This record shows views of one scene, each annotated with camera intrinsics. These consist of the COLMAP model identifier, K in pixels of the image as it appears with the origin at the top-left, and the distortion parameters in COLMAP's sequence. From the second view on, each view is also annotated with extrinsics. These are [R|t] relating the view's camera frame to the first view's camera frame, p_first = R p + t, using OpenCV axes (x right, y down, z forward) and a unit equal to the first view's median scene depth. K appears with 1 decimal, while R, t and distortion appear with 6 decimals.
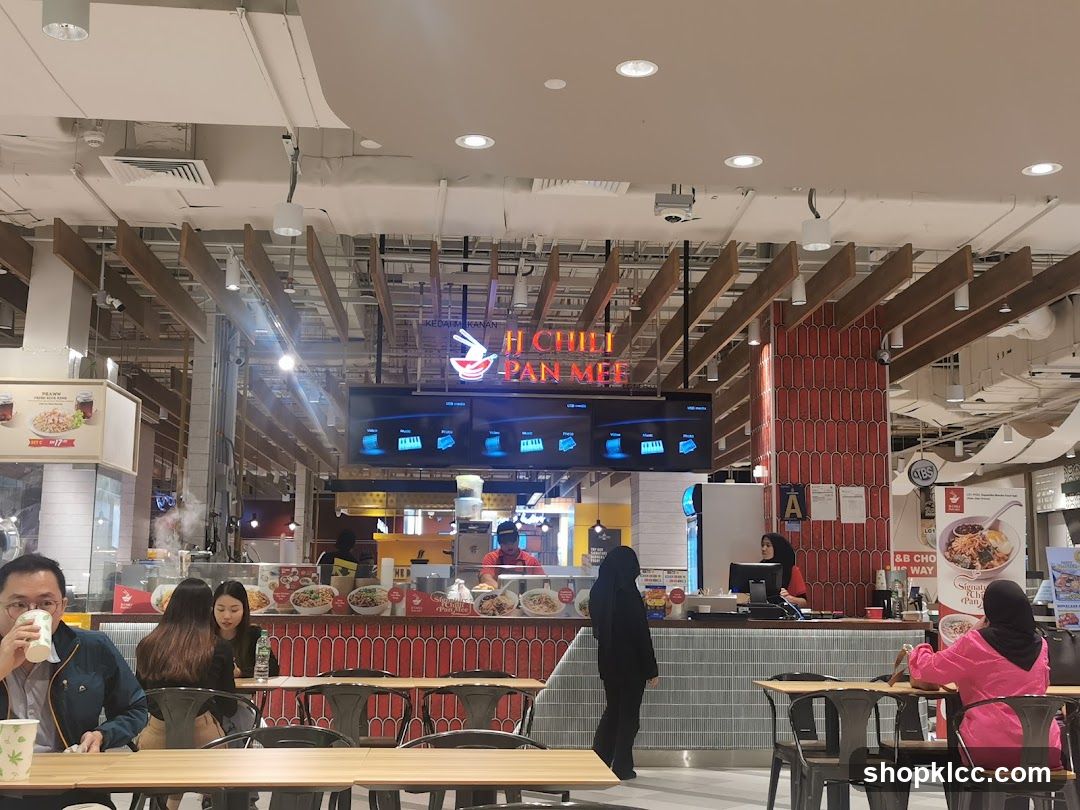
lens RADIAL K [[1355.1, 0, 565.1], [0, 1355.1, 350.9], [0, 0, 1]] dist [0.017929, 0.010923]
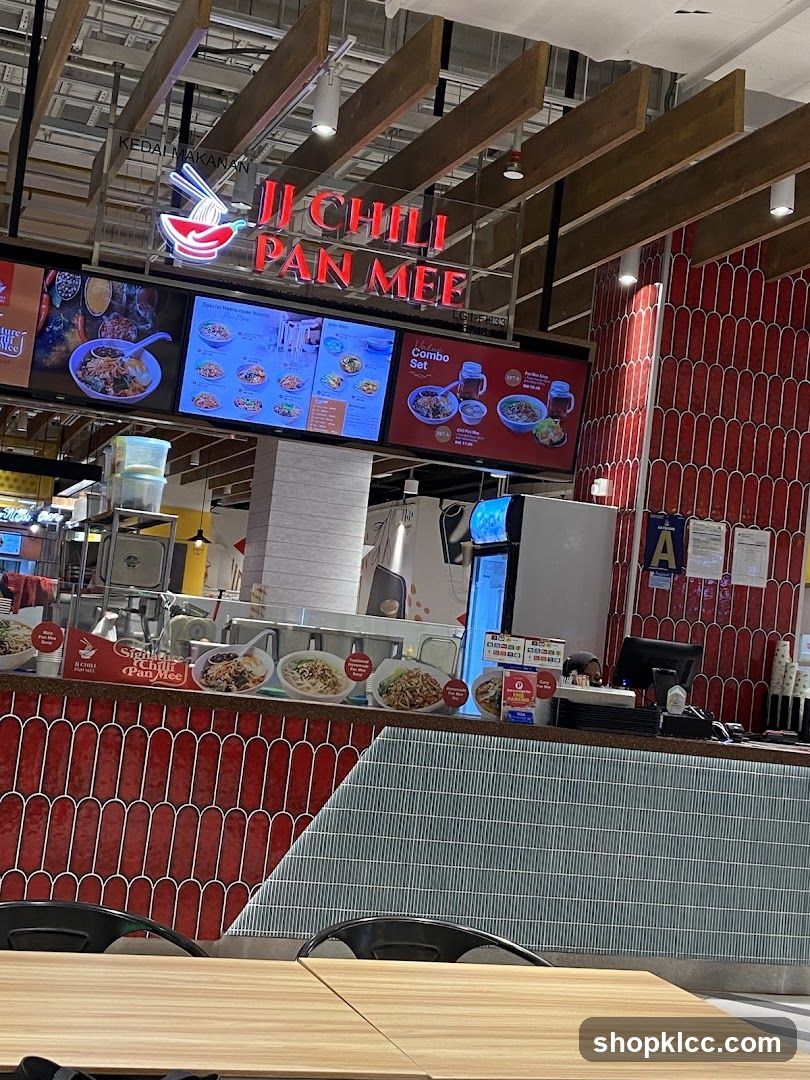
lens RADIAL K [[1589.0, 0, 405.0], [0, 1589.0, 540.0], [0, 0, 1]] dist [0.058574, 0.087645]
pose [[0.965160, 0.111201, 0.236855, -0.127070], [-0.139348, 0.984600, 0.105568, 0.053053], [-0.221468, -0.134895, 0.965793, 0.342297]]
